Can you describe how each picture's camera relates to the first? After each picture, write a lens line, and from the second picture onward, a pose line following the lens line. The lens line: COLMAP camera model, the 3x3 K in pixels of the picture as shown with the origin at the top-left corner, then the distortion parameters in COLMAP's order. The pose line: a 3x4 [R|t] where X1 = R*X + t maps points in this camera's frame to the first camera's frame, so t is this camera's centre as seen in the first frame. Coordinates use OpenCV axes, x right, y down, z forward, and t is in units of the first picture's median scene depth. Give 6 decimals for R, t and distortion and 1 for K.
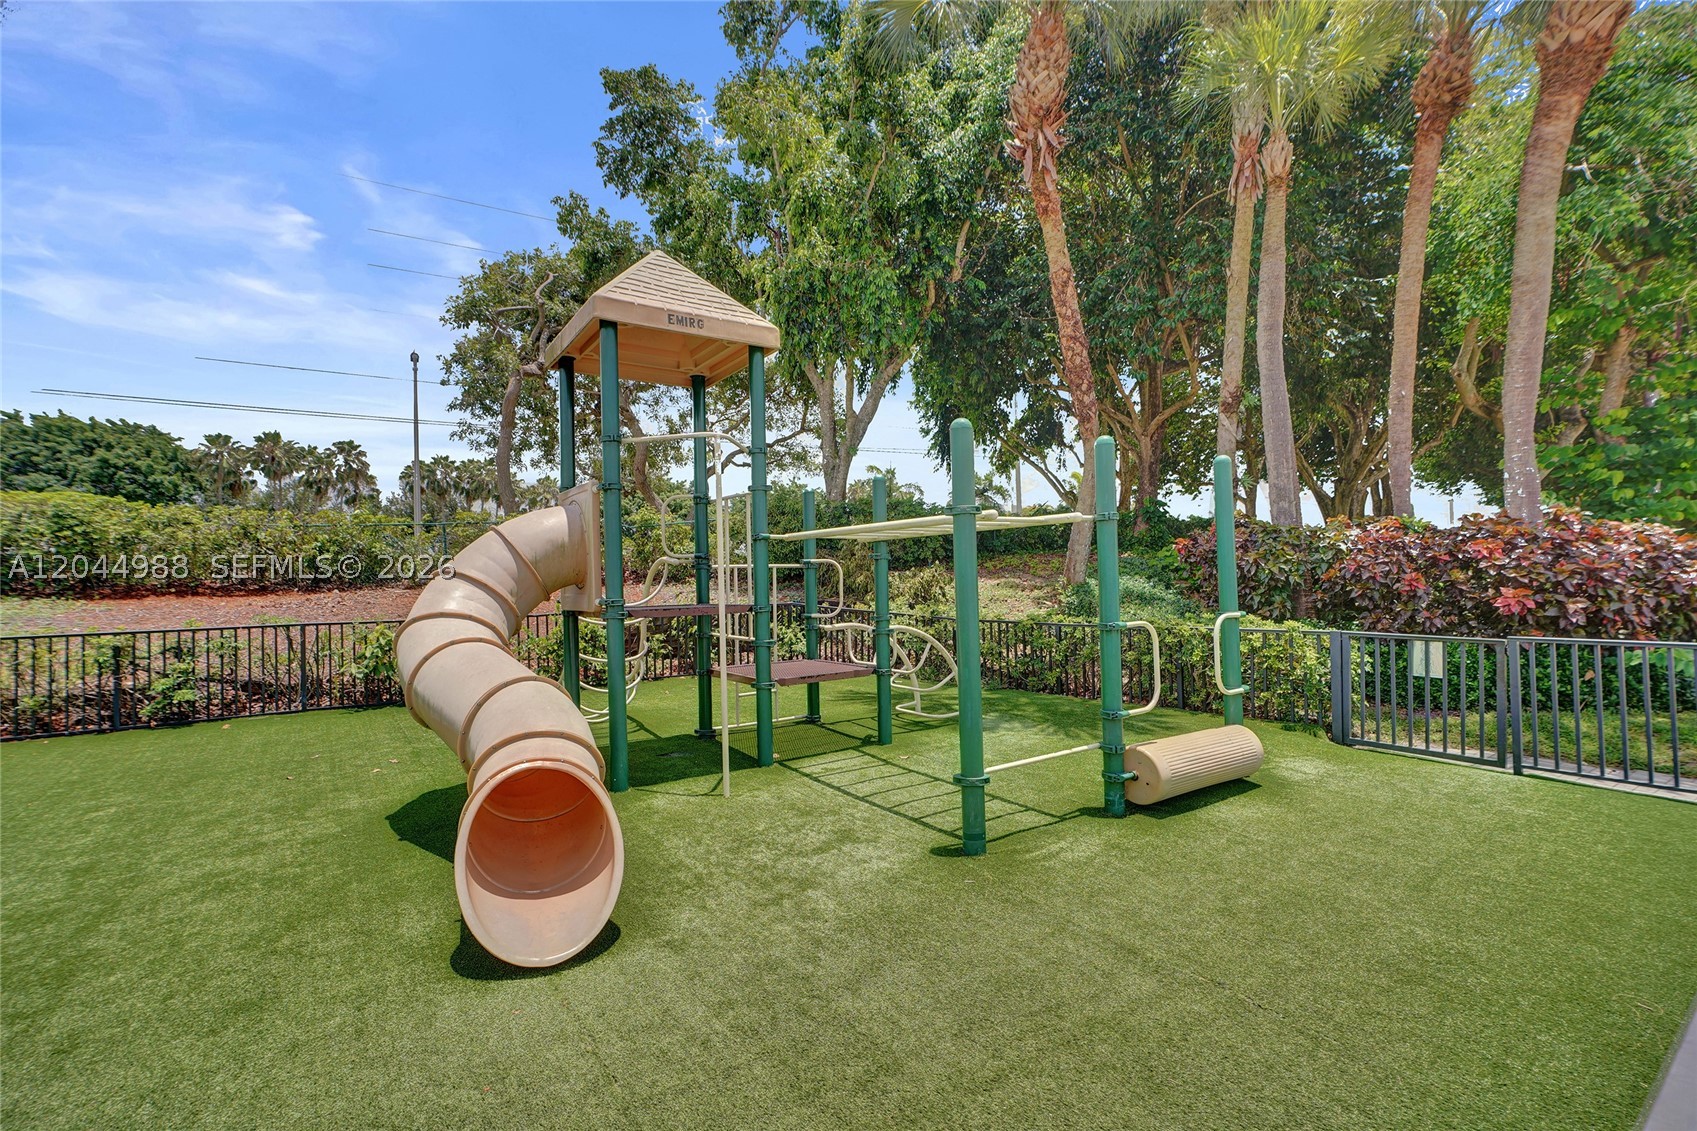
lens RADIAL K [[760.0, 0, 842.0], [0, 760.0, 570.2], [0, 0, 1]] dist [-0.007376, 0.002858]
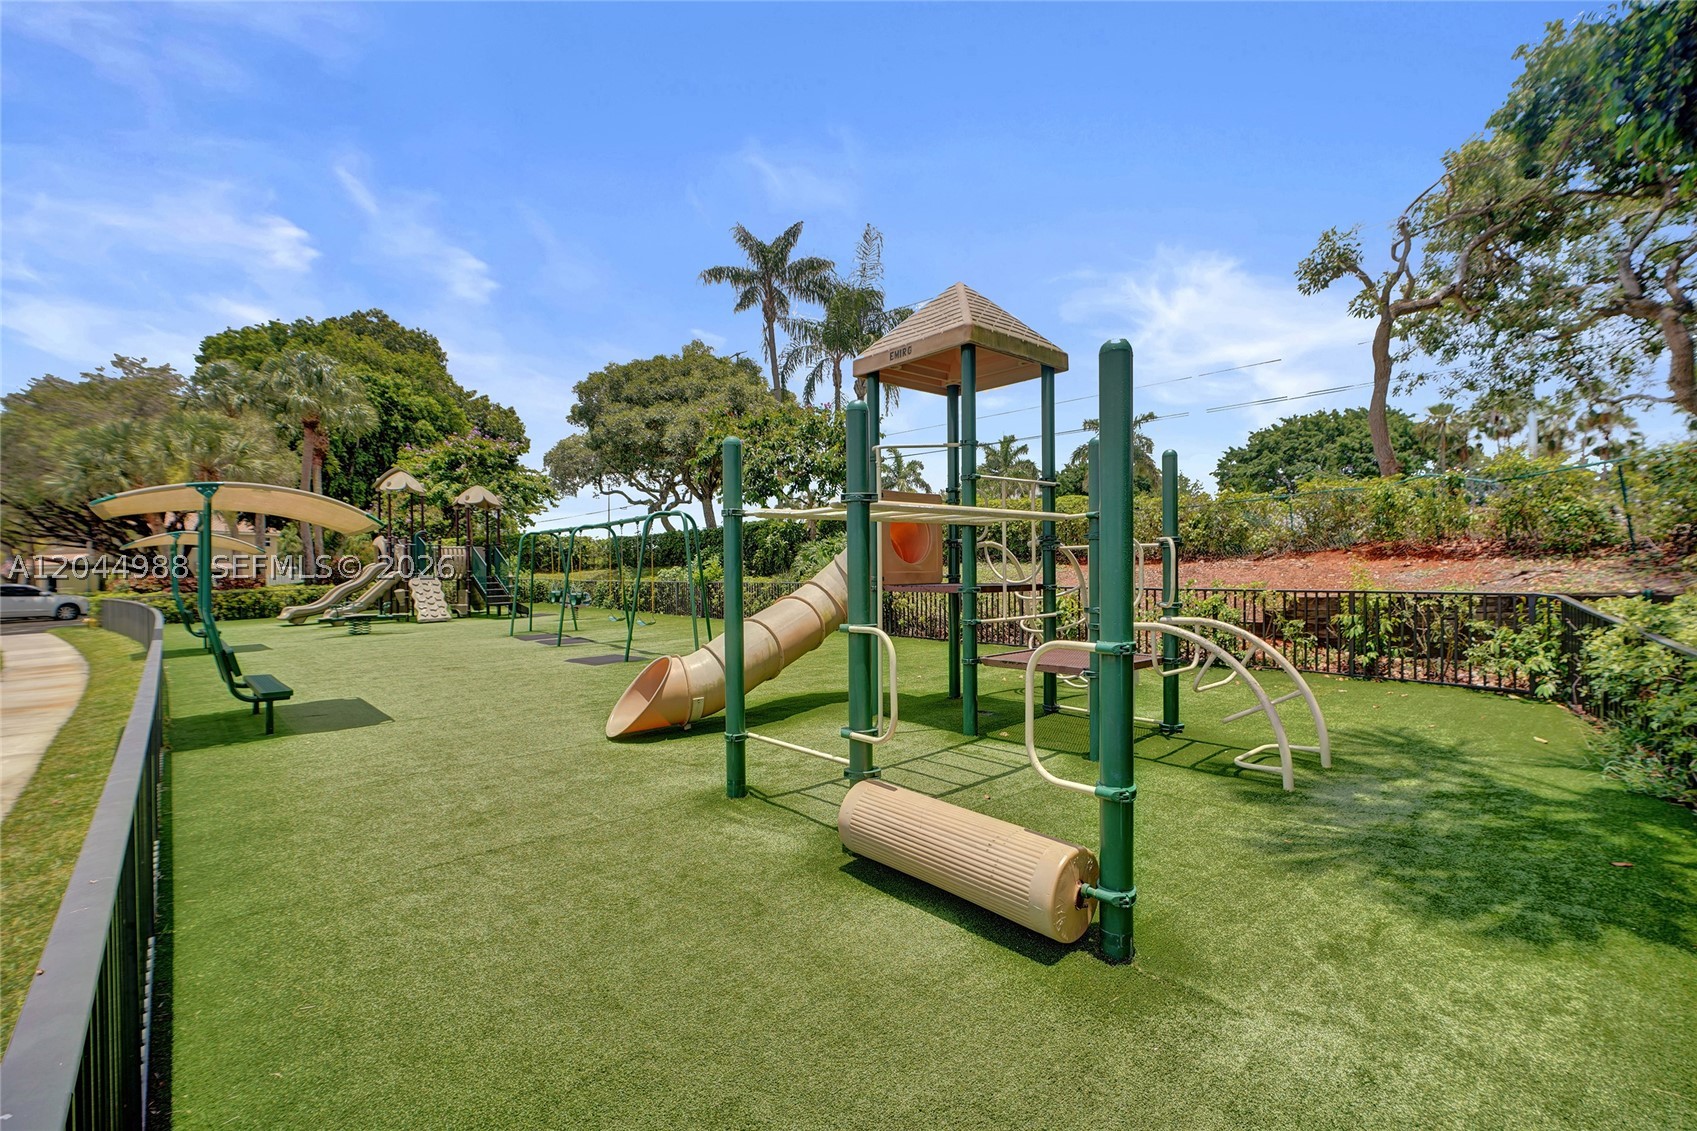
lens RADIAL K [[760.0, 0, 844.8], [0, 760.0, 565.8], [0, 0, 1]] dist [-0.007376, 0.002858]
pose [[0.113763, 0.025246, -0.993187, 0.116141], [0.015698, 0.999507, 0.027204, -0.001202], [0.993384, -0.018686, 0.113311, 0.089256]]
